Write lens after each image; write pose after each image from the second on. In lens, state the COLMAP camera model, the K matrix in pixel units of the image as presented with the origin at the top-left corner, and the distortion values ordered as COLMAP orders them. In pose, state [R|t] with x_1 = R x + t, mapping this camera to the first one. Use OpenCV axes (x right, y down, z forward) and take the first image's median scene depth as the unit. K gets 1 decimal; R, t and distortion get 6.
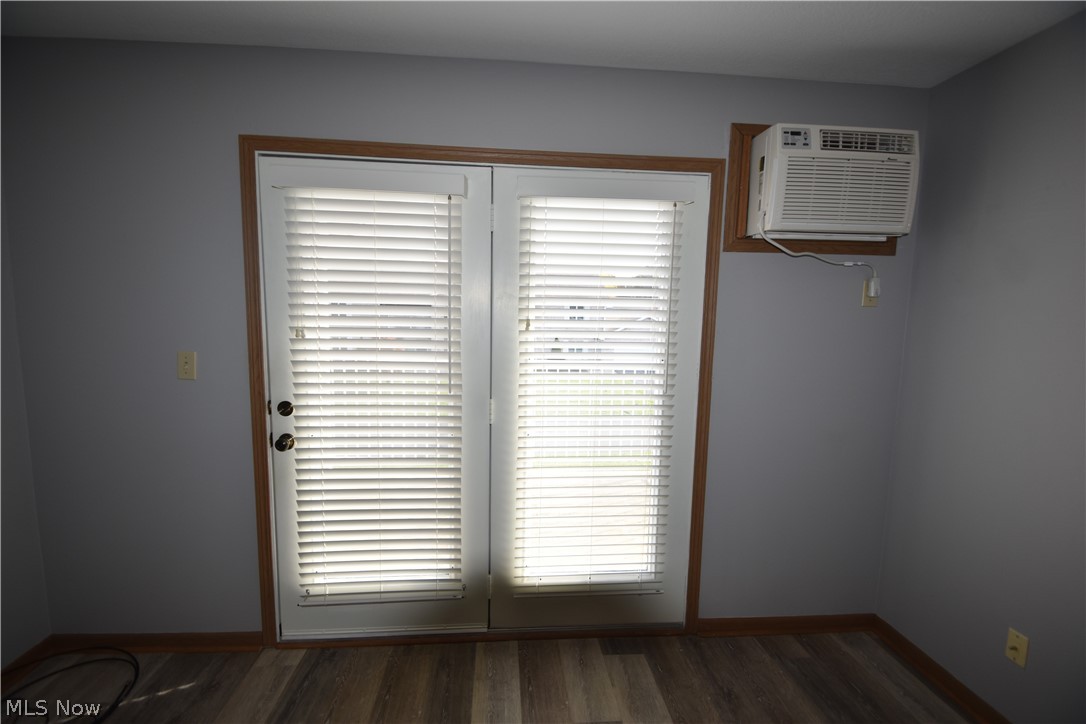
lens RADIAL K [[473.1, 0, 536.7], [0, 473.1, 364.2], [0, 0, 1]] dist [-0.004785, -0.002312]
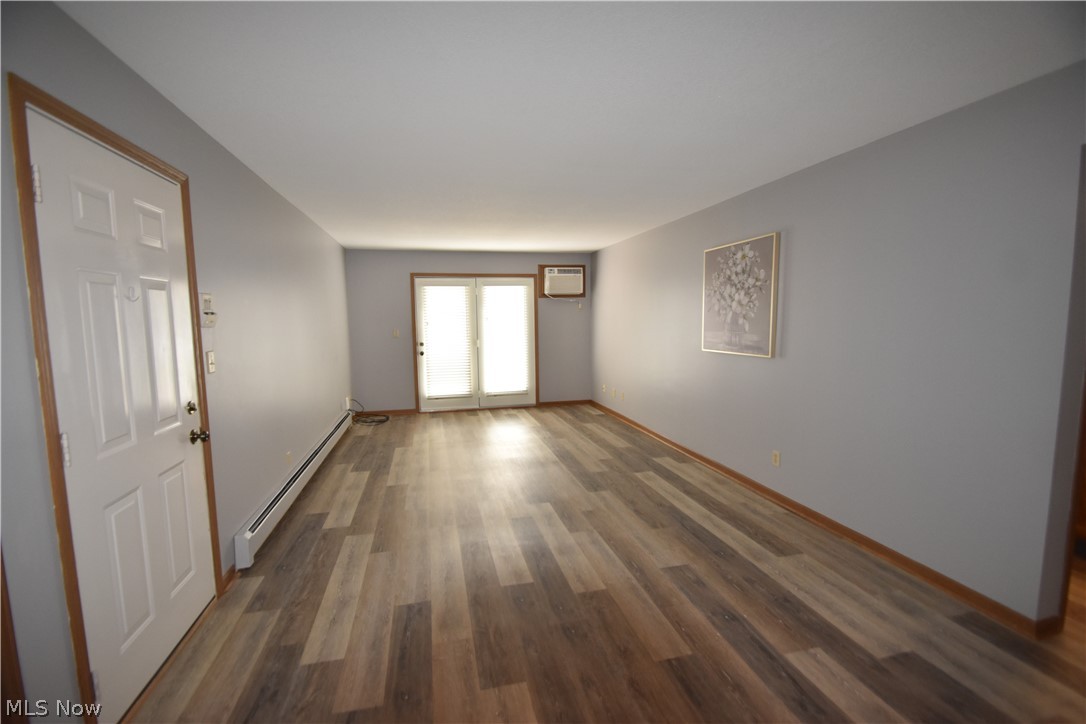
lens RADIAL K [[473.1, 0, 547.0], [0, 473.1, 363.8], [0, 0, 1]] dist [-0.004785, -0.002312]
pose [[0.988876, -0.048944, 0.140460, -0.092753], [0.050834, 0.998658, -0.009901, 0.331973], [-0.139787, 0.016931, 0.990037, -2.789503]]
